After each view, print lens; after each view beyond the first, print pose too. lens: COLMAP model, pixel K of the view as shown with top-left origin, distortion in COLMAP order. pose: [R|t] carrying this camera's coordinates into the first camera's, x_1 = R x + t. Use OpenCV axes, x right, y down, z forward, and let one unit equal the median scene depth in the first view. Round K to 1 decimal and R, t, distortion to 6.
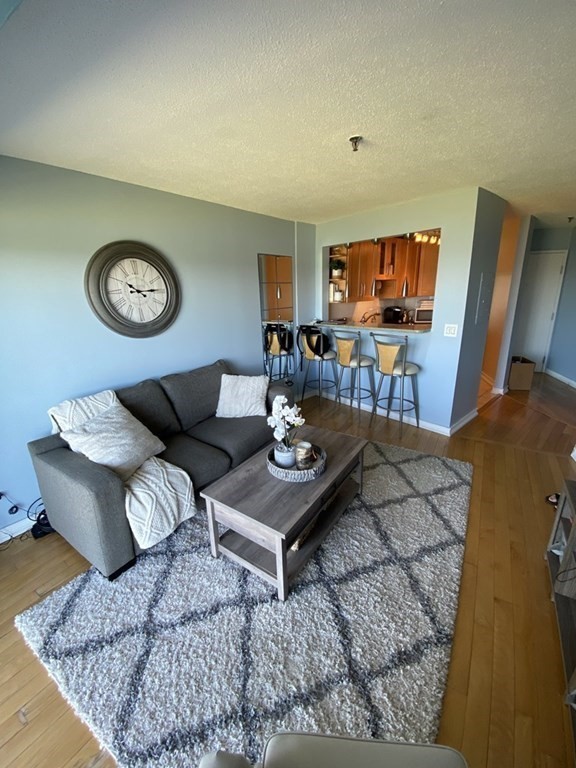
lens RADIAL K [[310.3, 0, 288.3], [0, 310.3, 380.8], [0, 0, 1]] dist [0.039290, -0.036517]
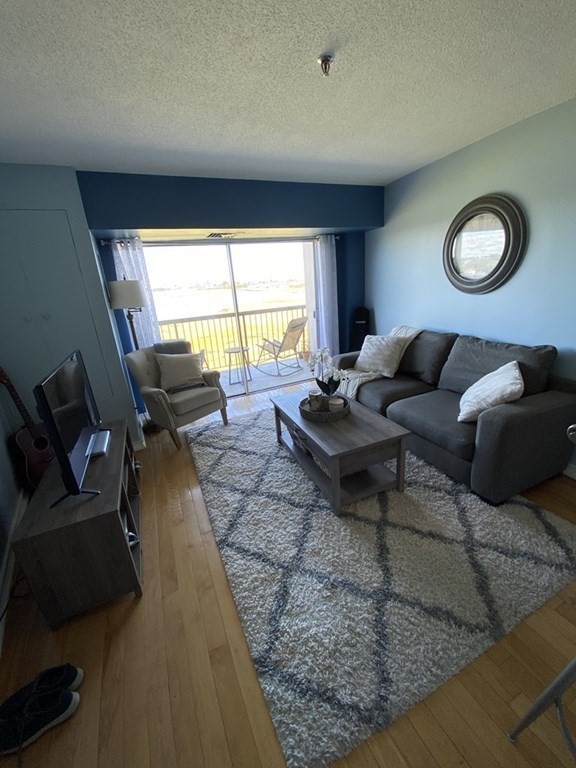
lens RADIAL K [[310.3, 0, 288.3], [0, 310.3, 380.8], [0, 0, 1]] dist [0.039290, -0.036517]
pose [[-0.550381, 0.325216, -0.768971, 0.869461], [-0.150085, 0.867476, 0.474298, -0.328733], [0.821313, 0.376456, -0.428632, 1.199998]]
